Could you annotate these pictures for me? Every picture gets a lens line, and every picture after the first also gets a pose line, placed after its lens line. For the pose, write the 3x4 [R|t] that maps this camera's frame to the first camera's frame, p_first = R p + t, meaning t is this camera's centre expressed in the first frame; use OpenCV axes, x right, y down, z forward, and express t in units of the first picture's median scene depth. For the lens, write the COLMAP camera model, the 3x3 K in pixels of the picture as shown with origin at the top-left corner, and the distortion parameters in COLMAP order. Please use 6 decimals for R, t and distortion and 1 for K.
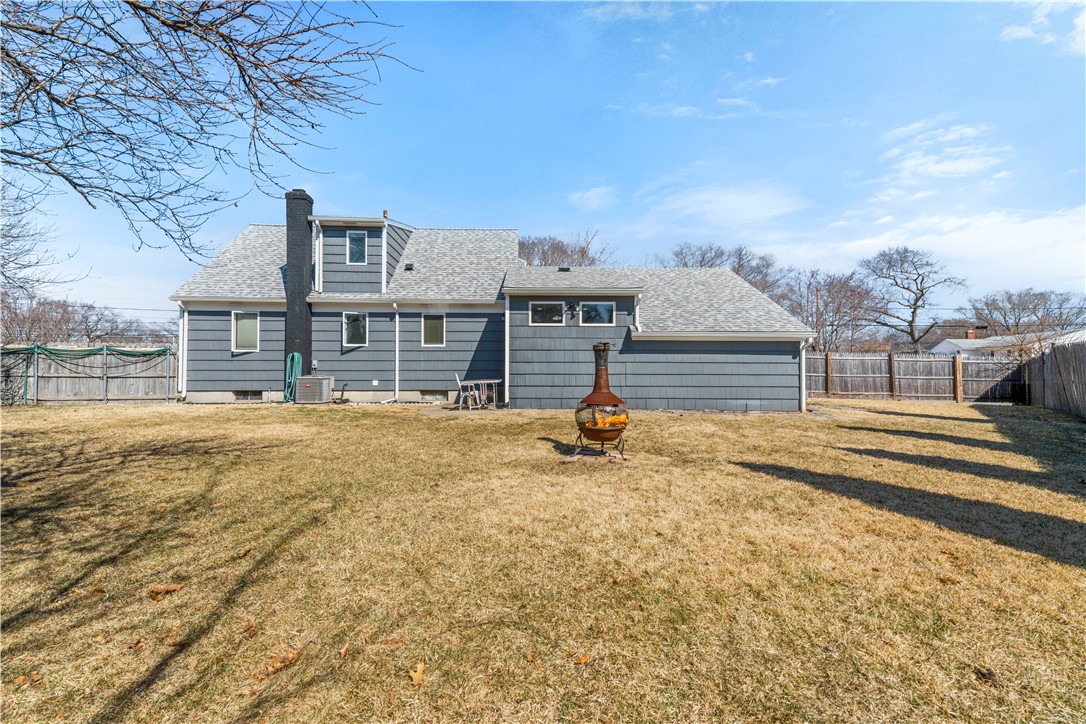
lens RADIAL K [[477.1, 0, 539.1], [0, 477.1, 357.3], [0, 0, 1]] dist [0.046222, -0.008035]
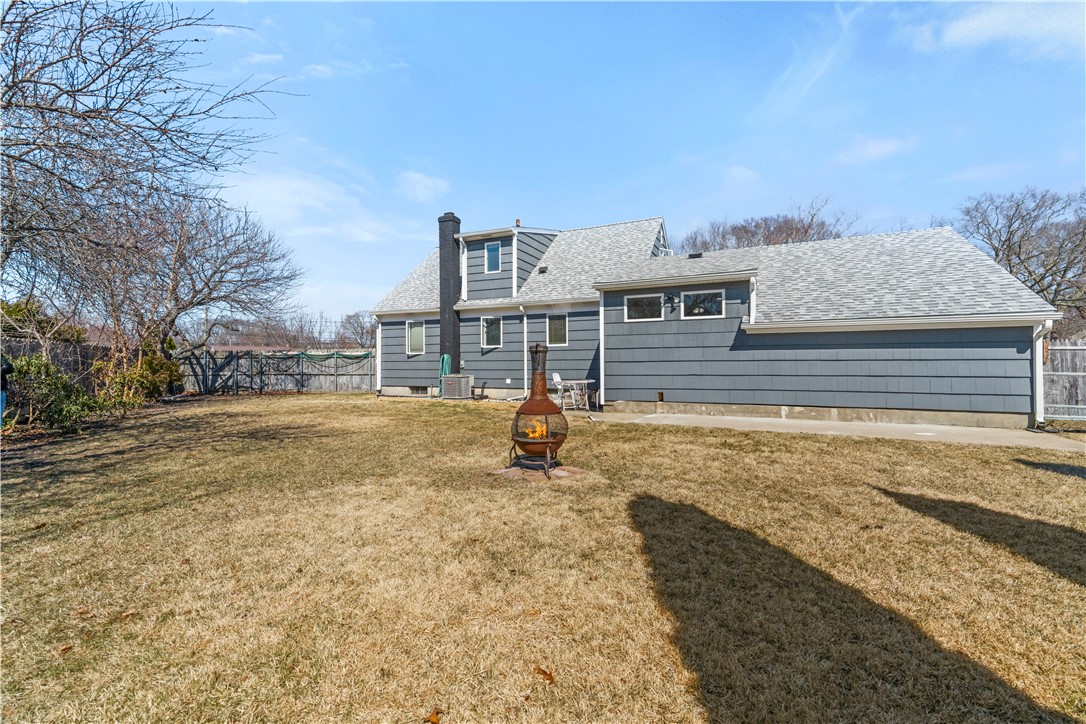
lens RADIAL K [[477.1, 0, 539.1], [0, 477.1, 357.3], [0, 0, 1]] dist [0.046222, -0.008035]
pose [[0.889539, -0.012510, -0.456687, 0.211847], [0.016411, 0.999855, 0.004577, -0.004020], [0.456564, -0.011566, 0.889616, 0.078482]]
